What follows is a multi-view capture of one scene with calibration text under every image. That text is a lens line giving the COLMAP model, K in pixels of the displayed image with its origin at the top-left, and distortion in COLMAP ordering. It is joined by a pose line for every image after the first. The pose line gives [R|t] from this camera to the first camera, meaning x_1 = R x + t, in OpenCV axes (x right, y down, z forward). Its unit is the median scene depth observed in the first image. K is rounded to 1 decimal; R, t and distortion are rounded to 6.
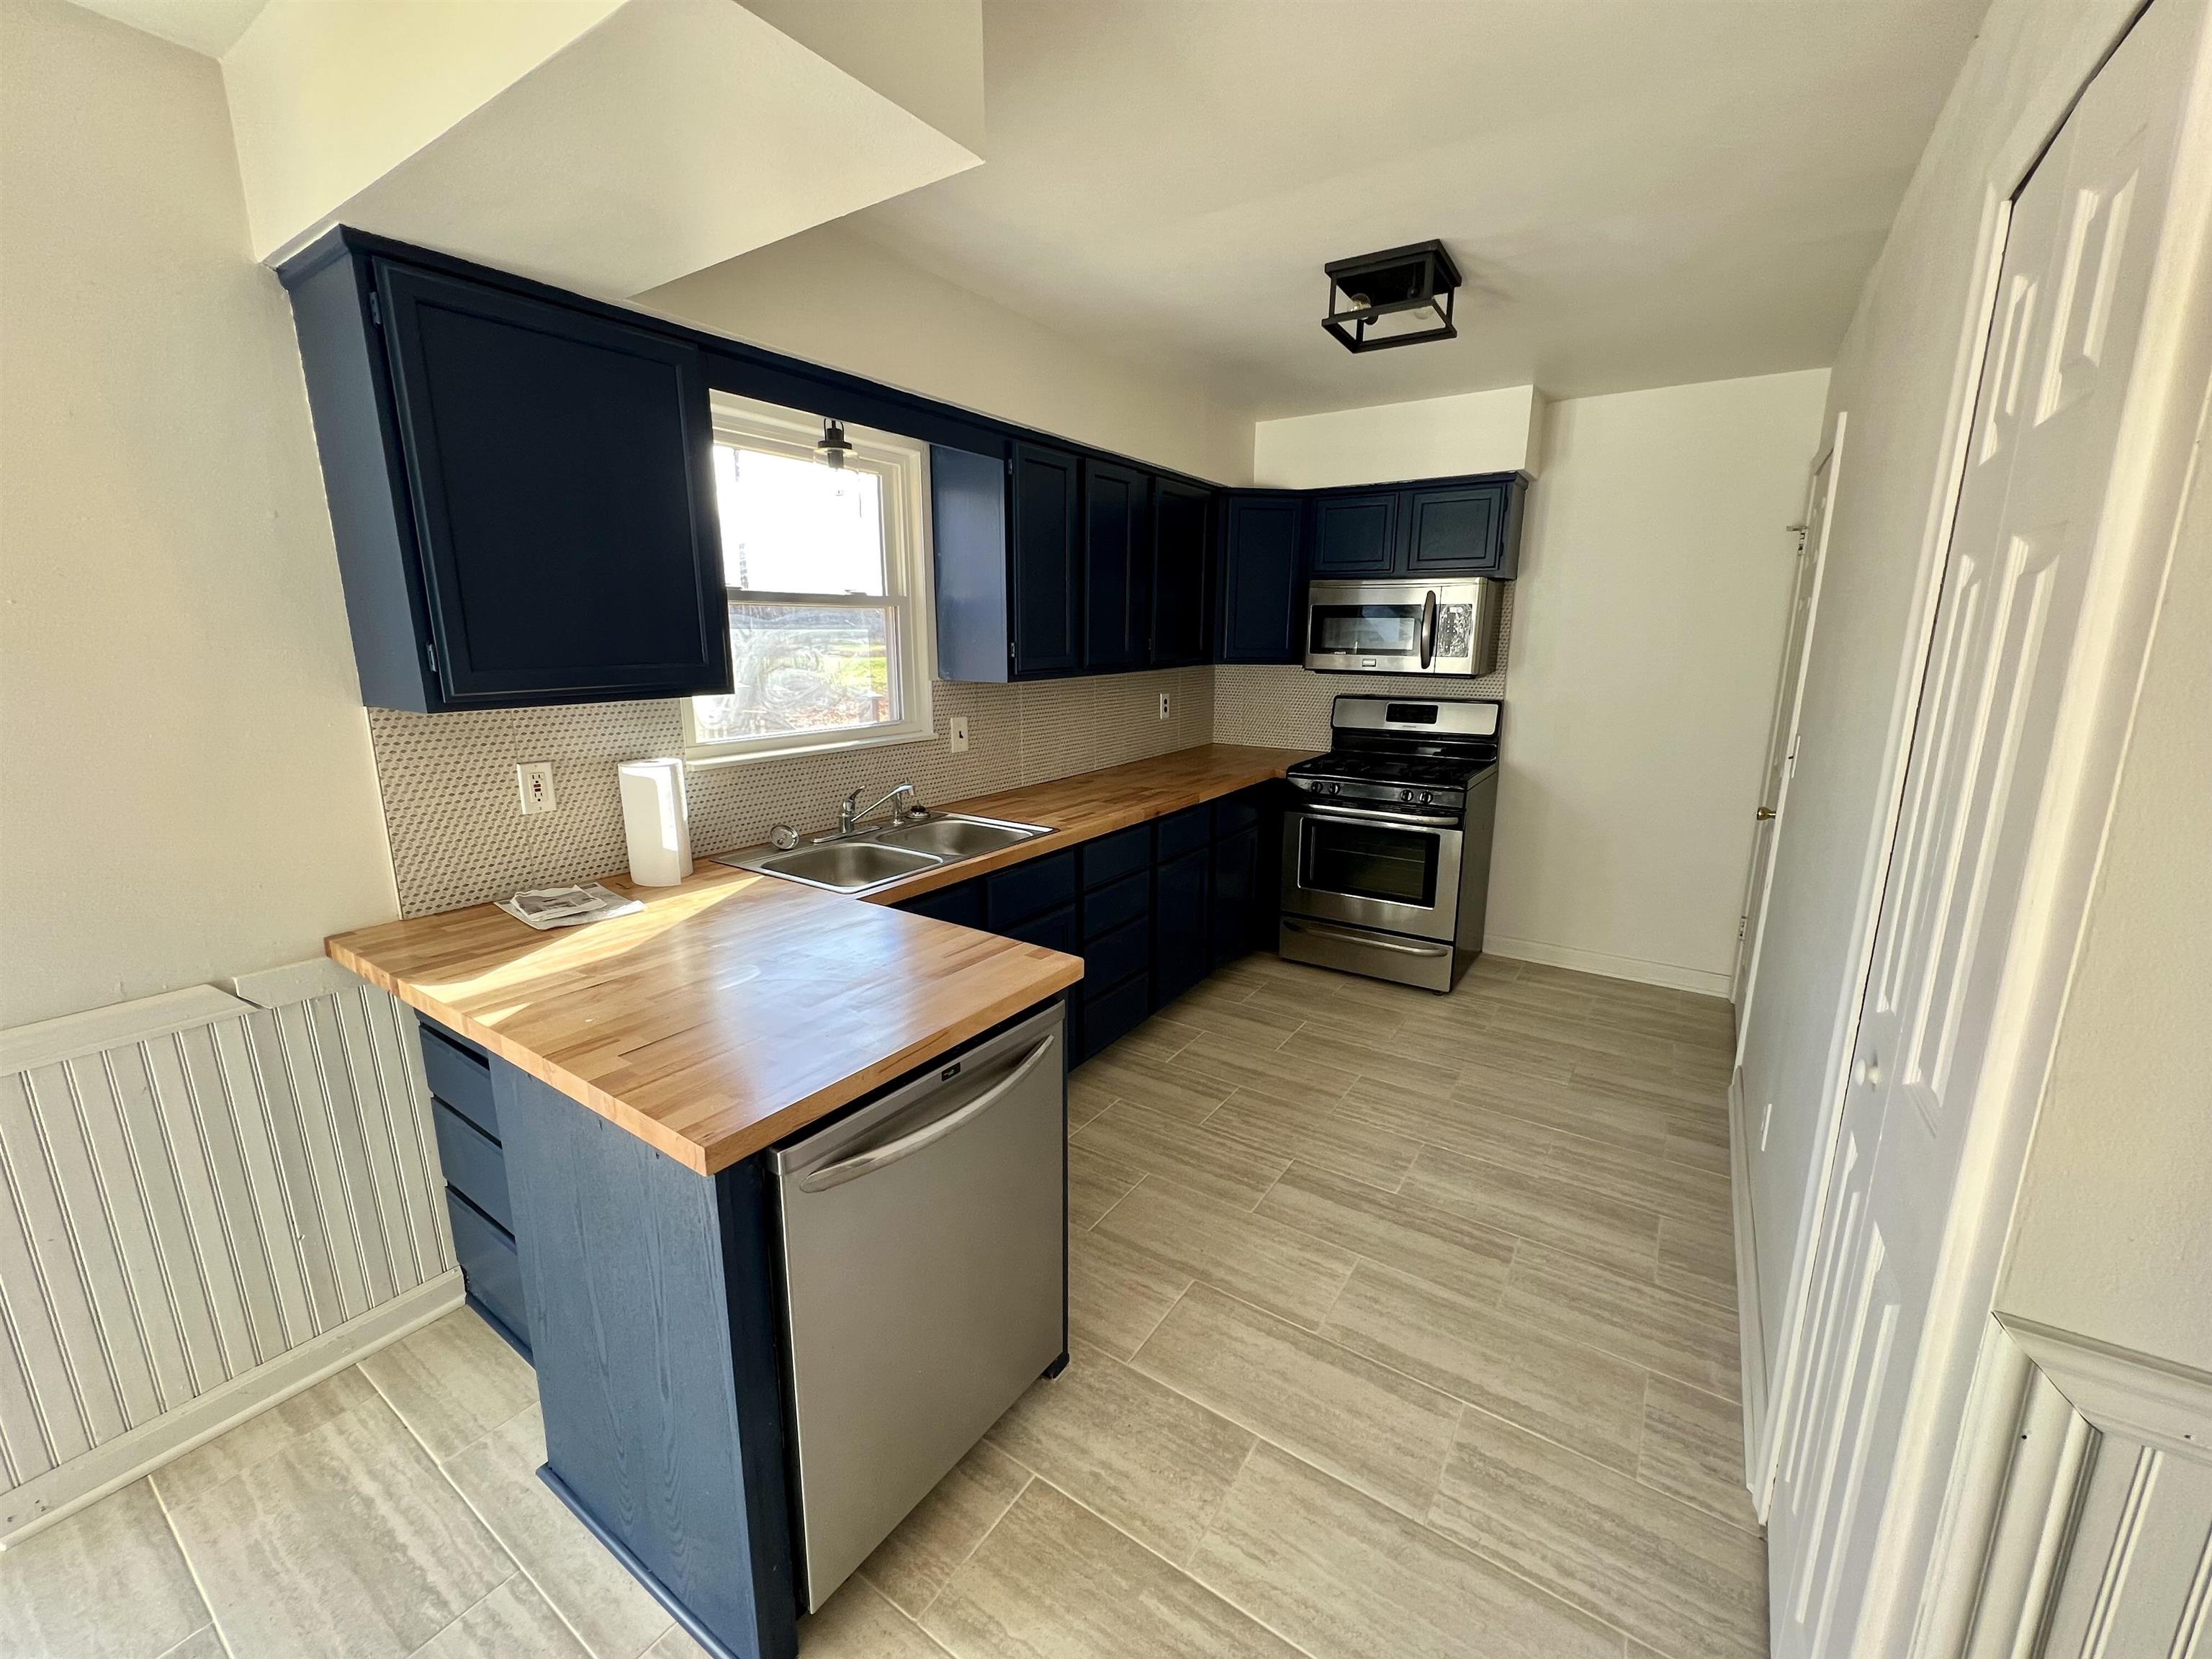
lens RADIAL K [[900.8, 0, 1092.4], [0, 900.8, 841.9], [0, 0, 1]] dist [-0.003091, -0.000411]
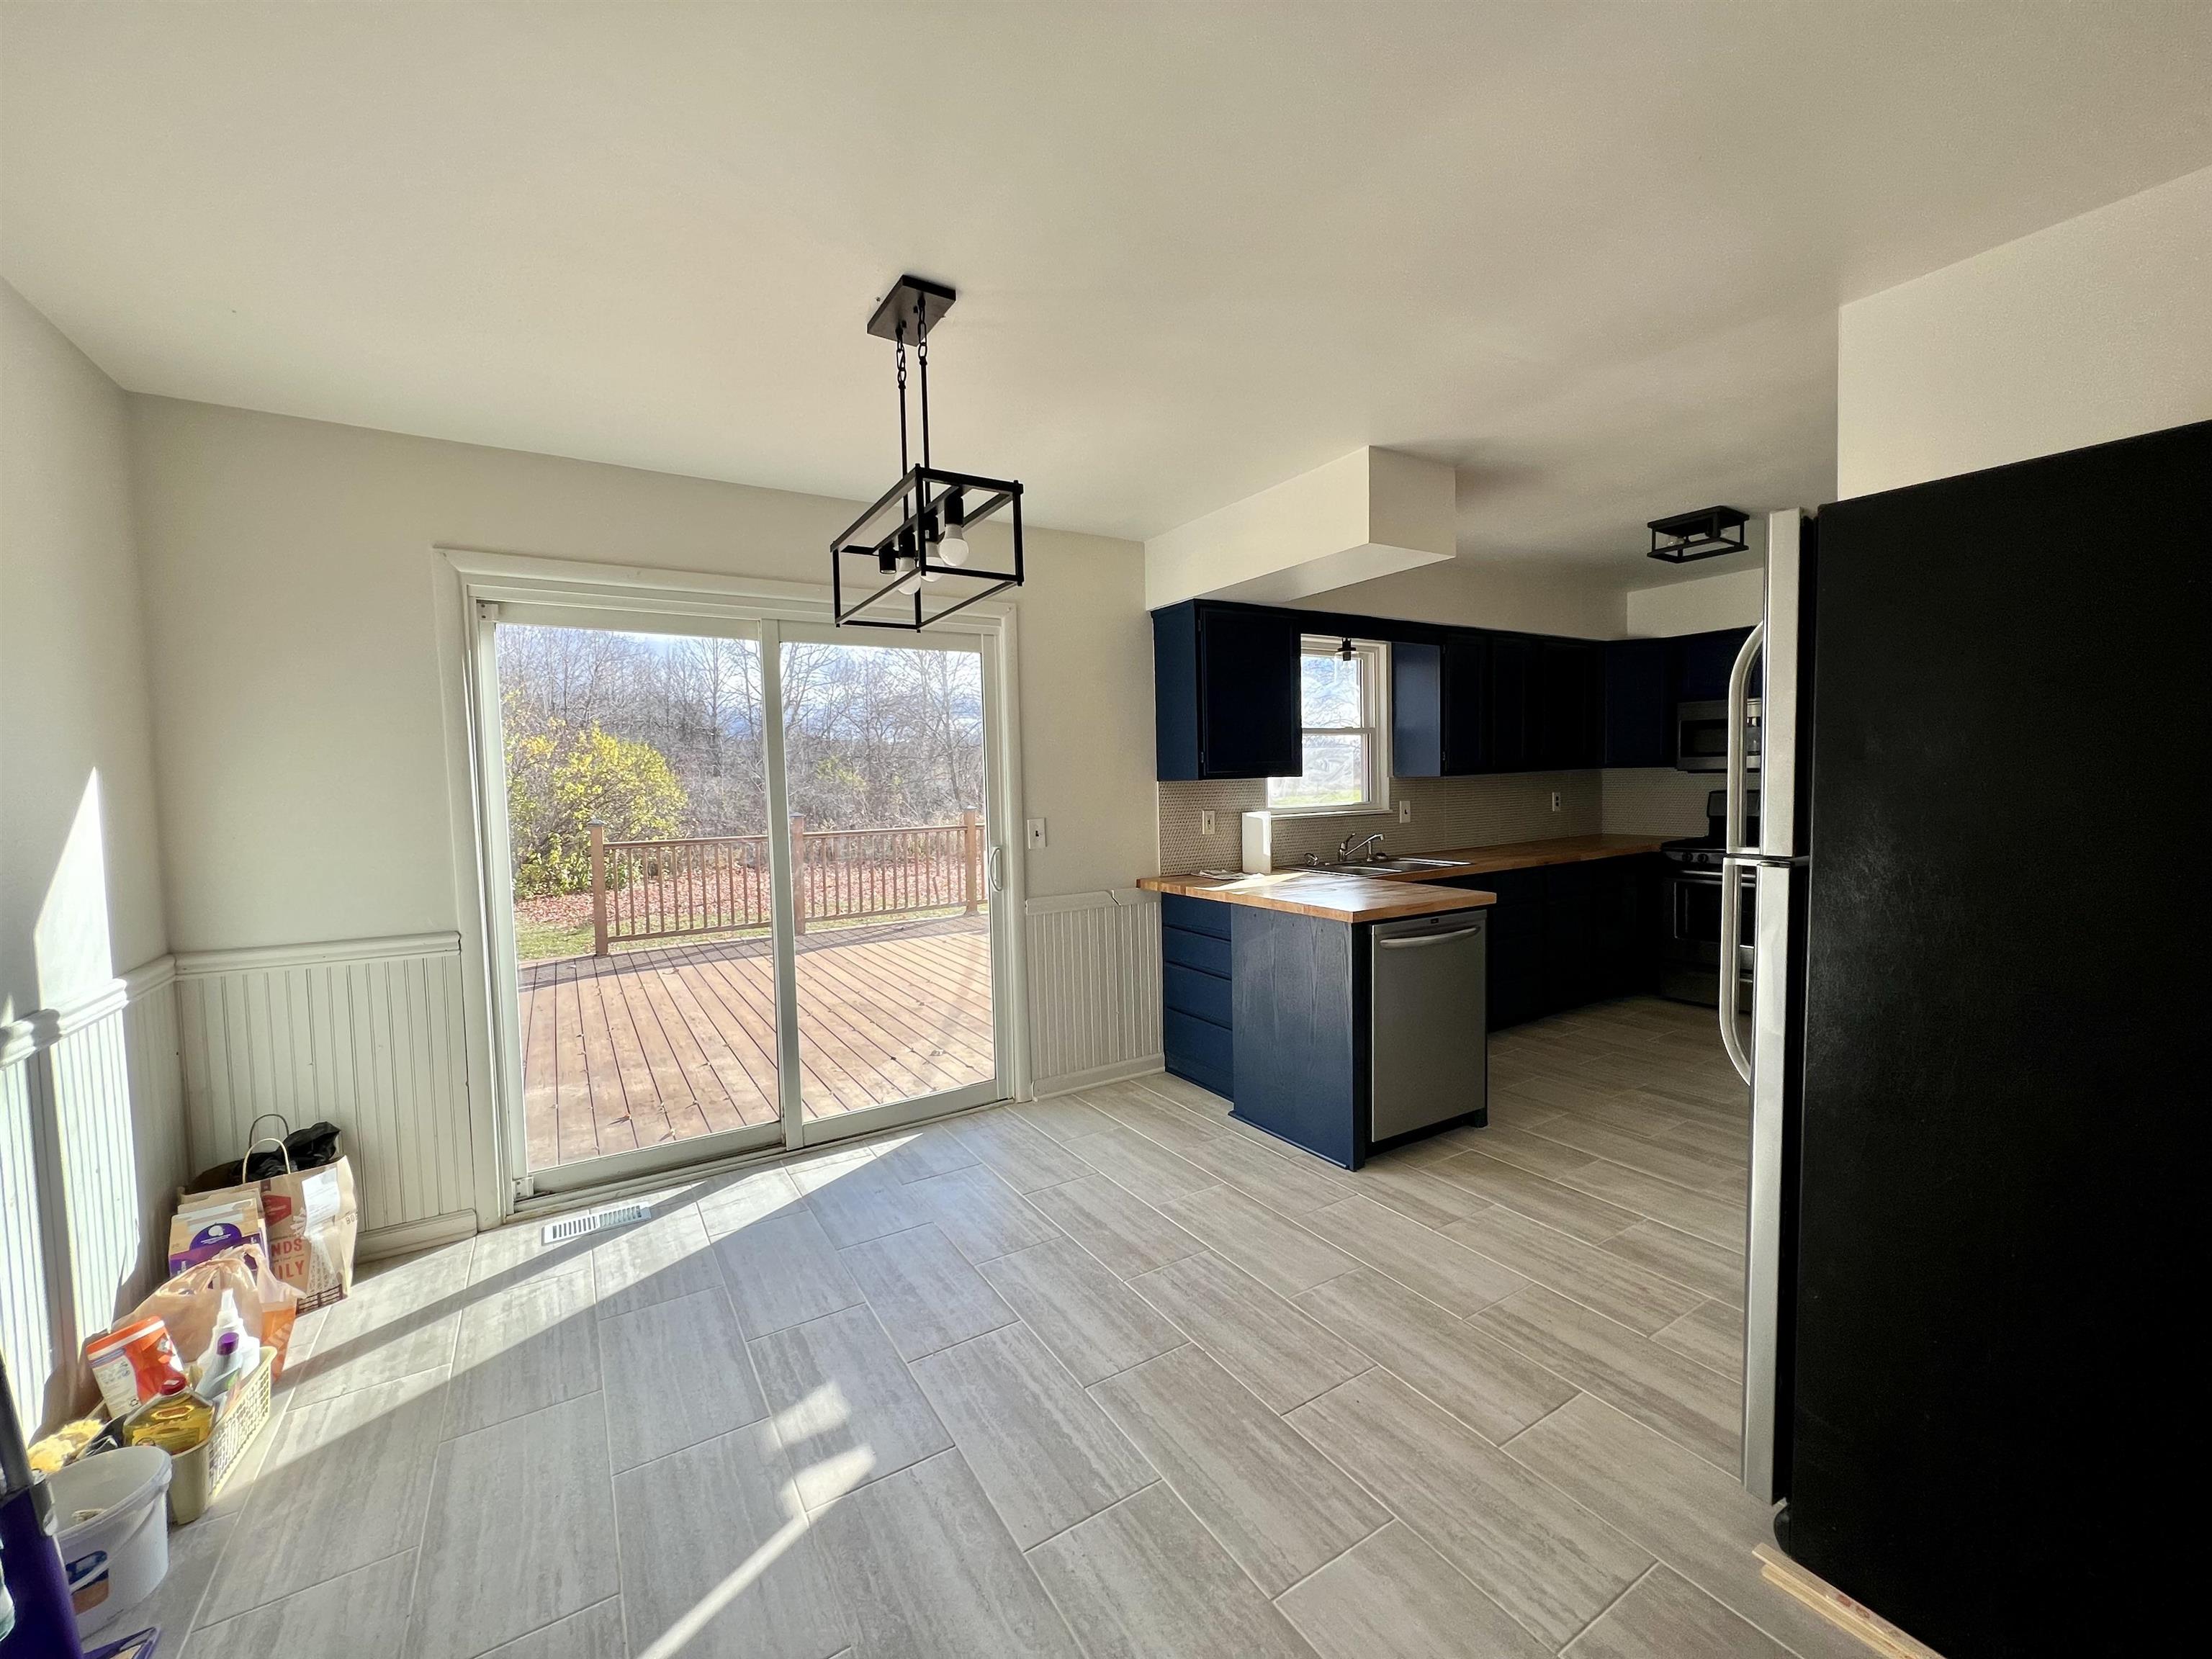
lens RADIAL K [[876.3, 0, 1106.6], [0, 876.3, 823.4], [0, 0, 1]] dist [0.001114, 0.000069]
pose [[0.915910, -0.004932, -0.401354, -0.013721], [-0.062506, 0.985973, -0.154758, 0.221018], [0.396488, 0.166832, 0.902754, -0.758334]]
